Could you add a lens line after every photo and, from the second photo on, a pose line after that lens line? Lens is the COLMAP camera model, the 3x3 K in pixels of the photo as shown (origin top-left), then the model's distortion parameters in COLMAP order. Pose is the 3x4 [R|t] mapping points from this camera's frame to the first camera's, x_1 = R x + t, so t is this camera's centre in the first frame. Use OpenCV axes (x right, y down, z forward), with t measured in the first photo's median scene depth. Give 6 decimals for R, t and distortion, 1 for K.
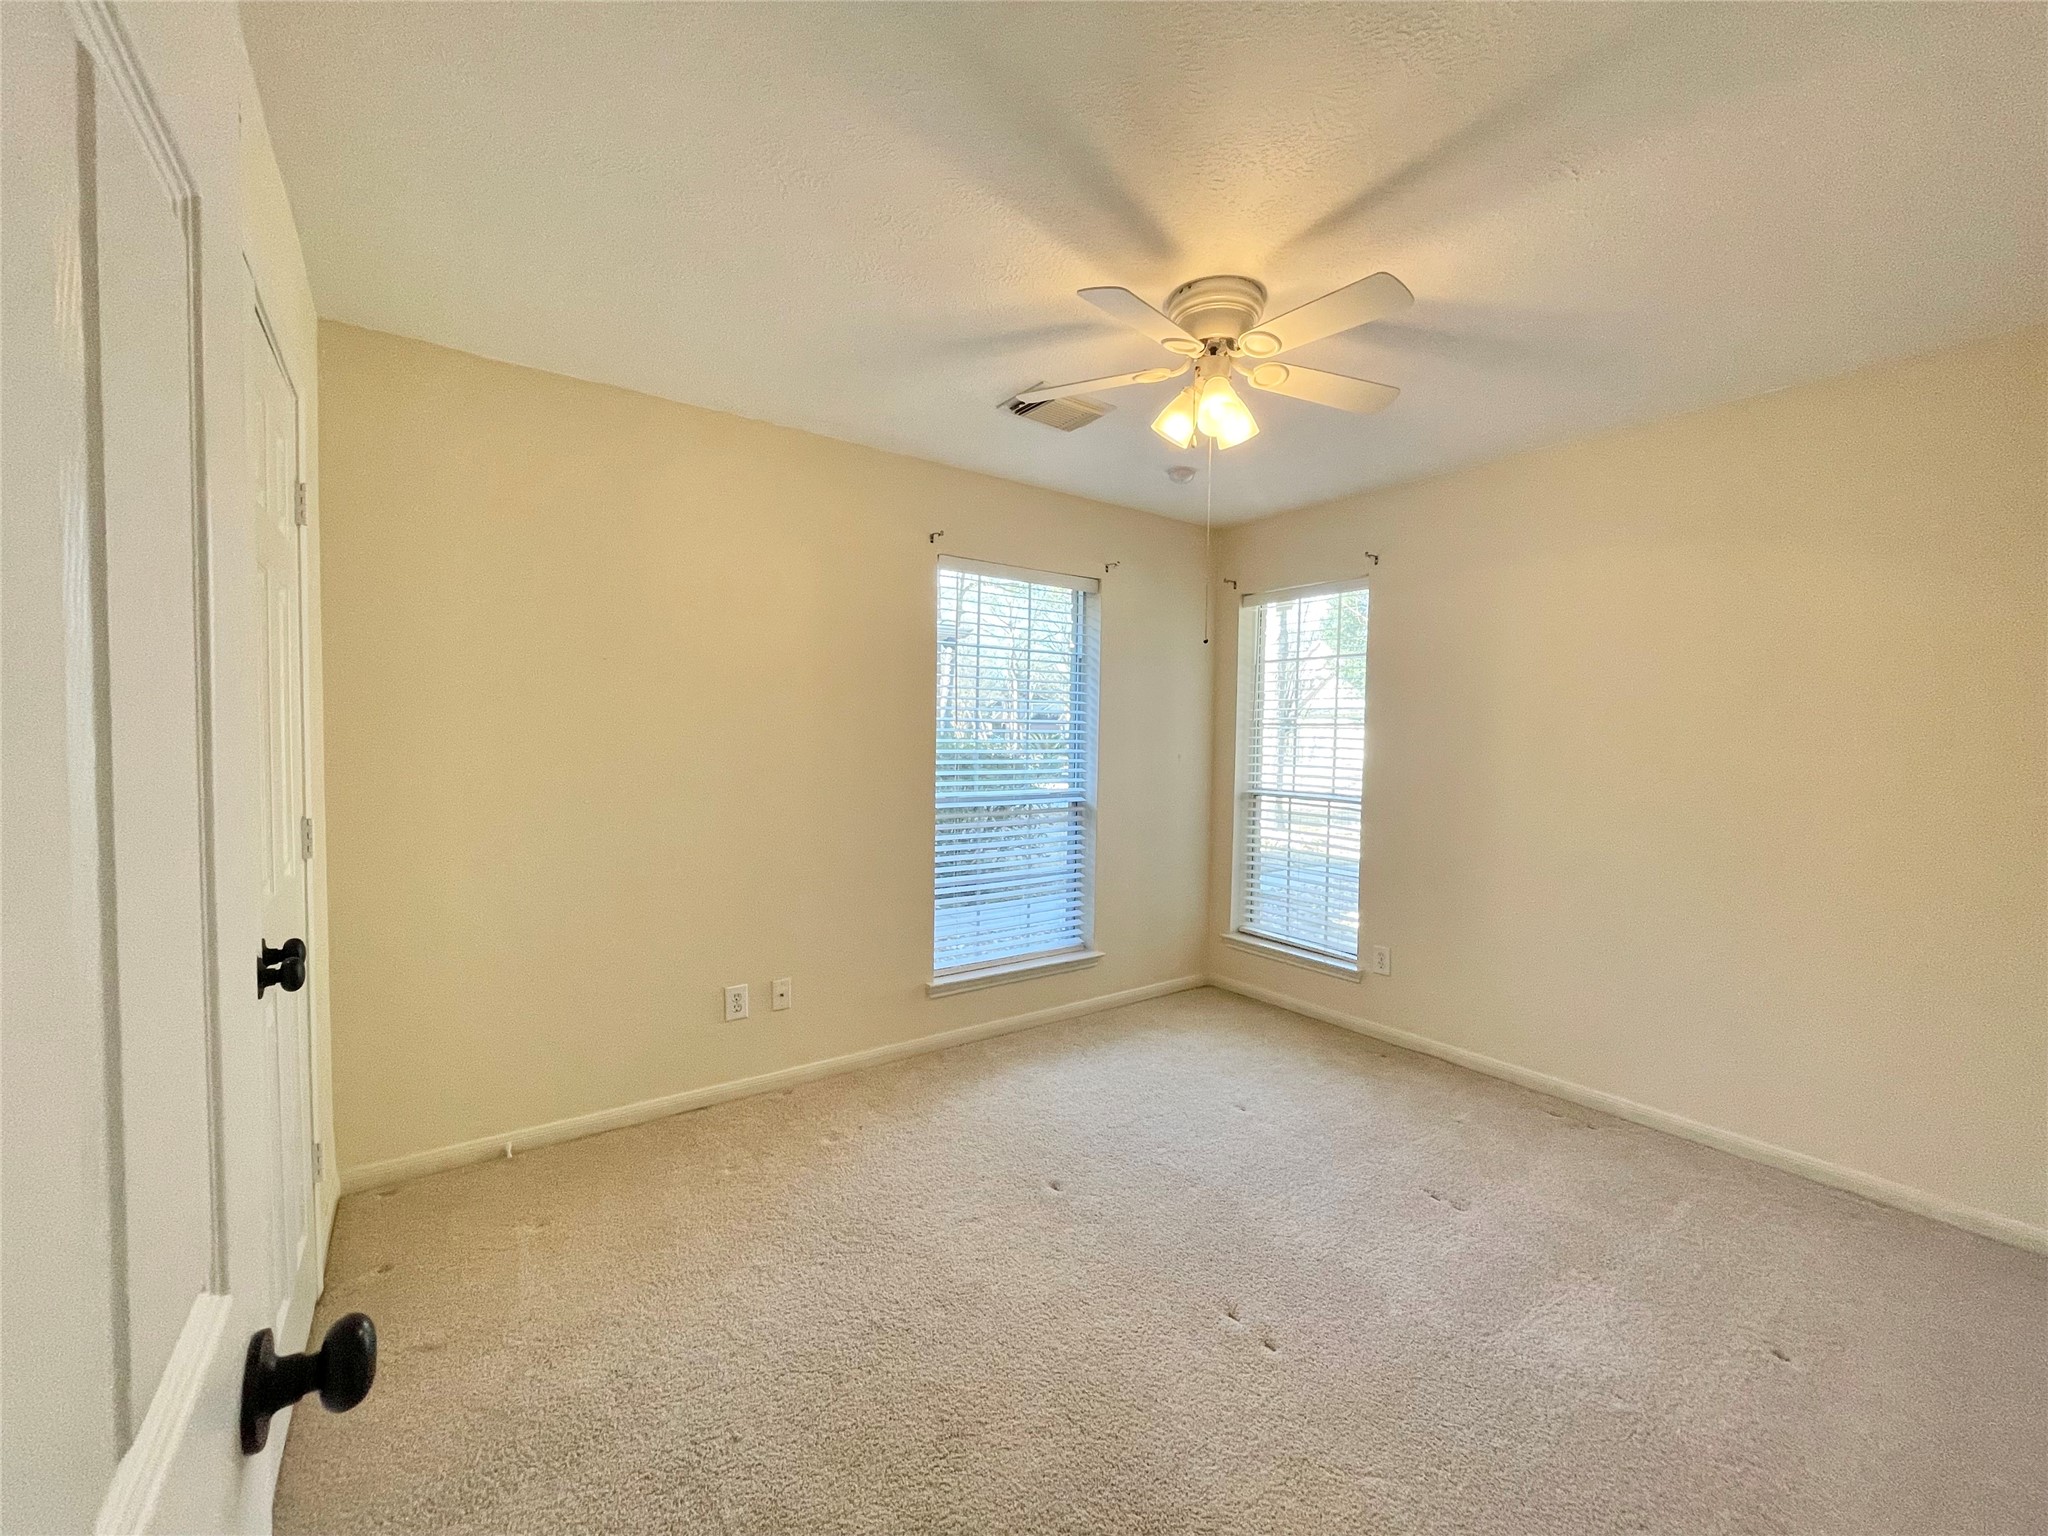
lens RADIAL K [[827.2, 0, 1018.9], [0, 827.2, 771.1], [0, 0, 1]] dist [-0.002357, -0.000544]
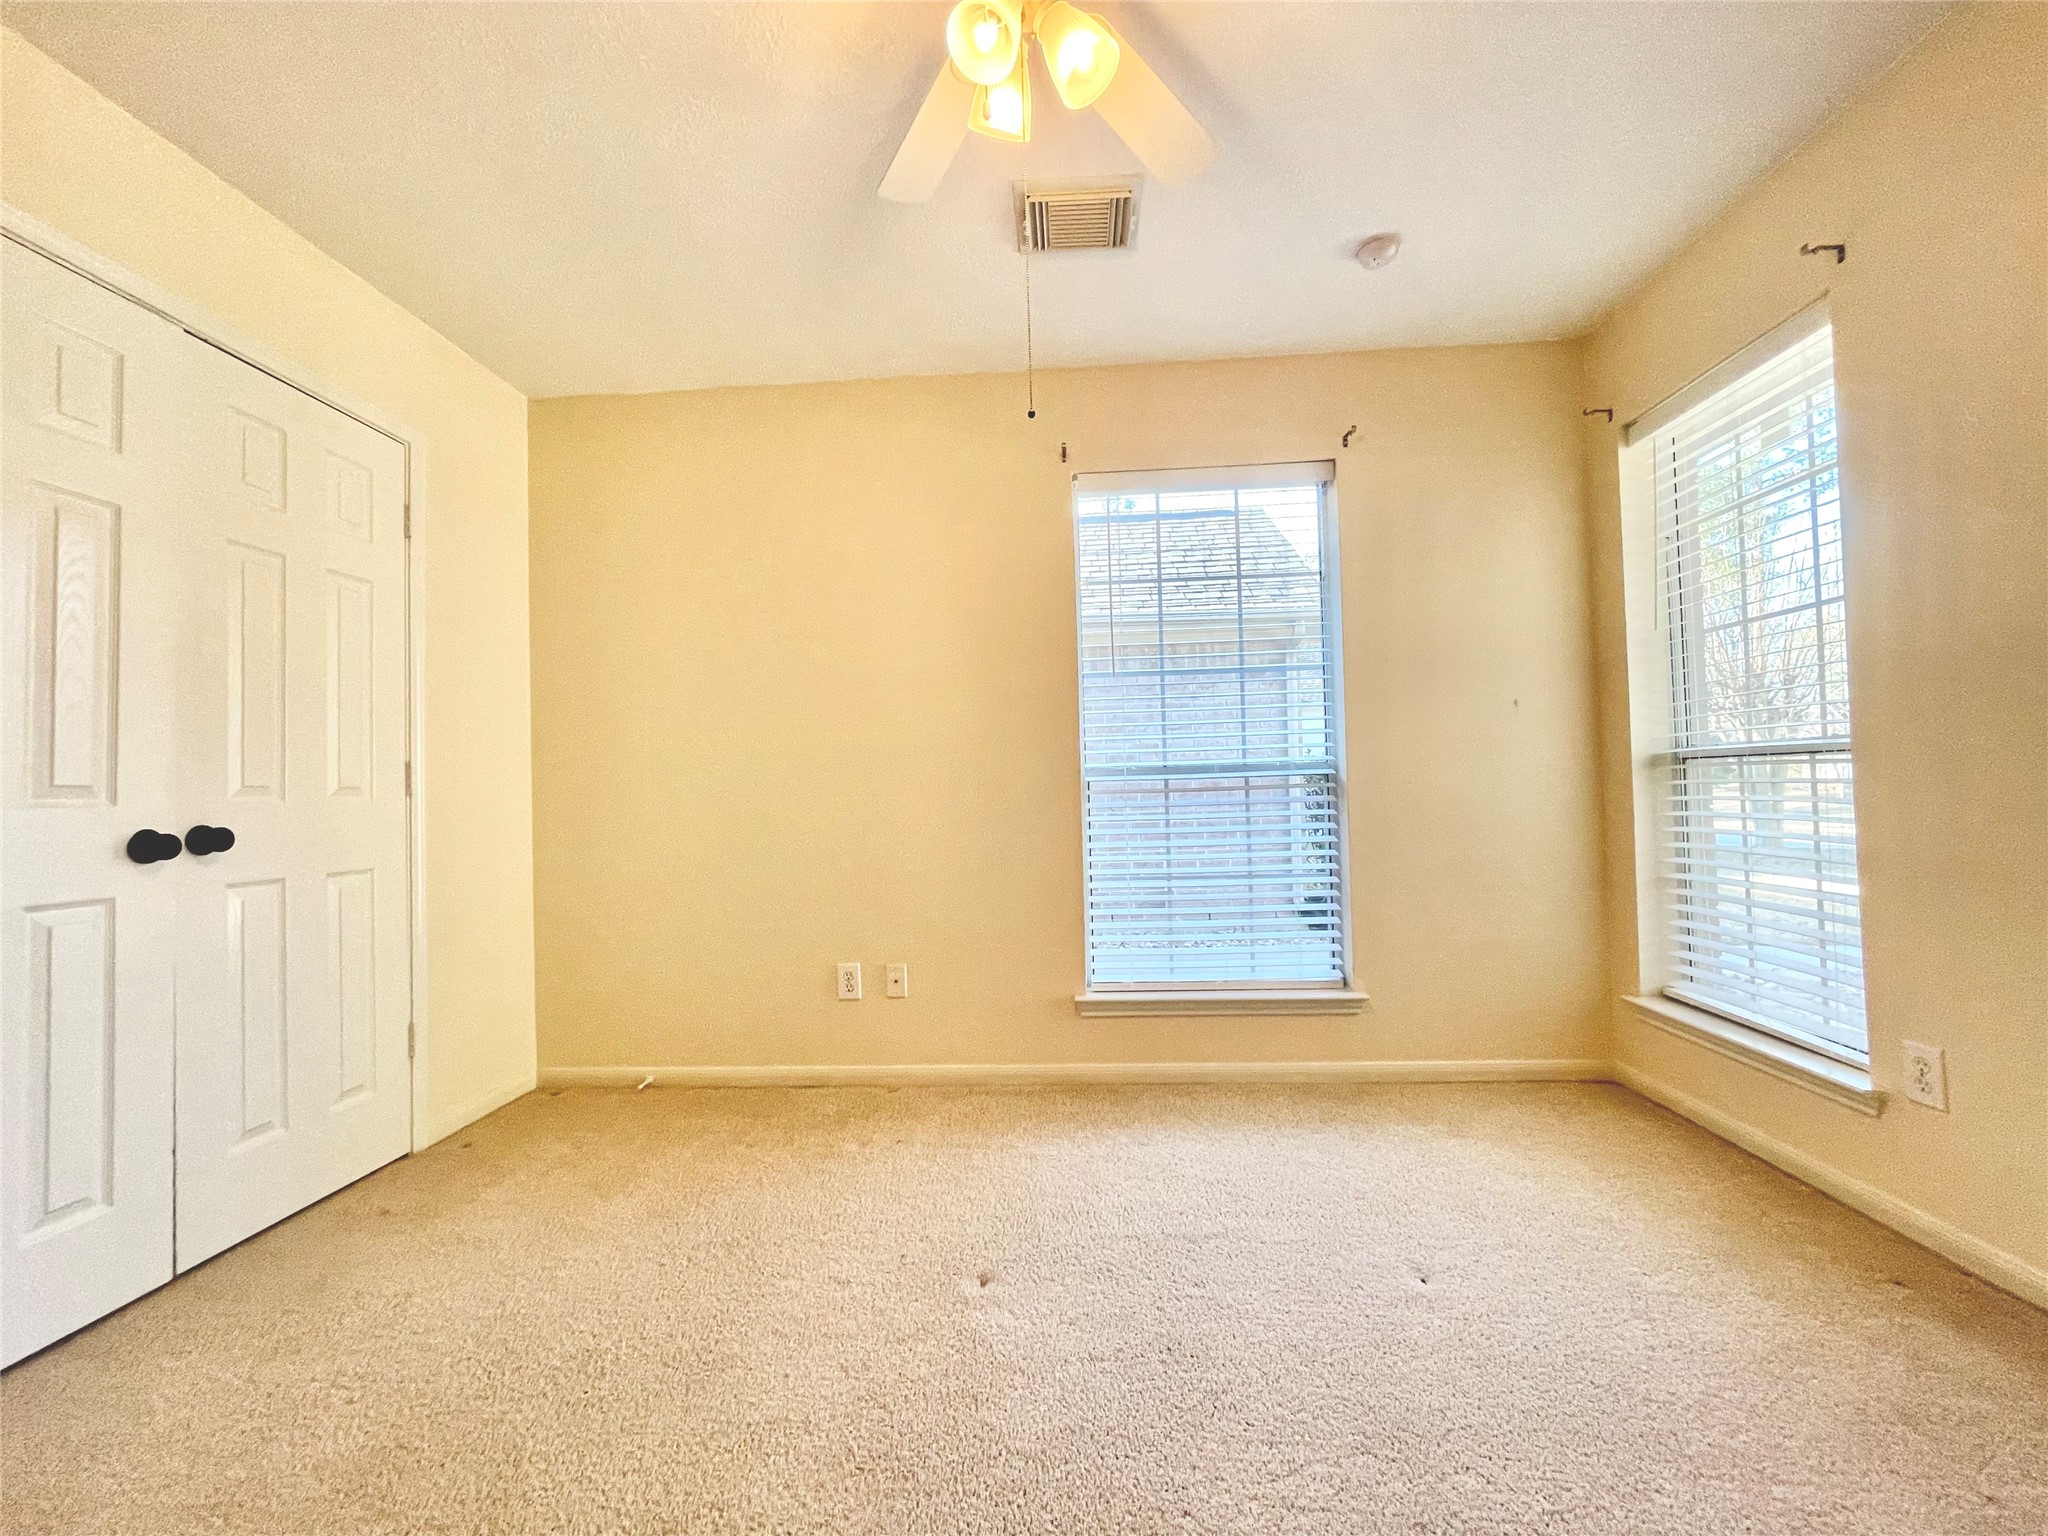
lens RADIAL K [[827.2, 0, 1021.7], [0, 827.2, 766.8], [0, 0, 1]] dist [-0.002357, -0.000544]
pose [[0.776064, -0.050801, -0.628605, 0.335266], [0.009976, 0.997615, -0.068306, 0.080830], [0.630576, 0.046739, 0.774719, 0.304157]]
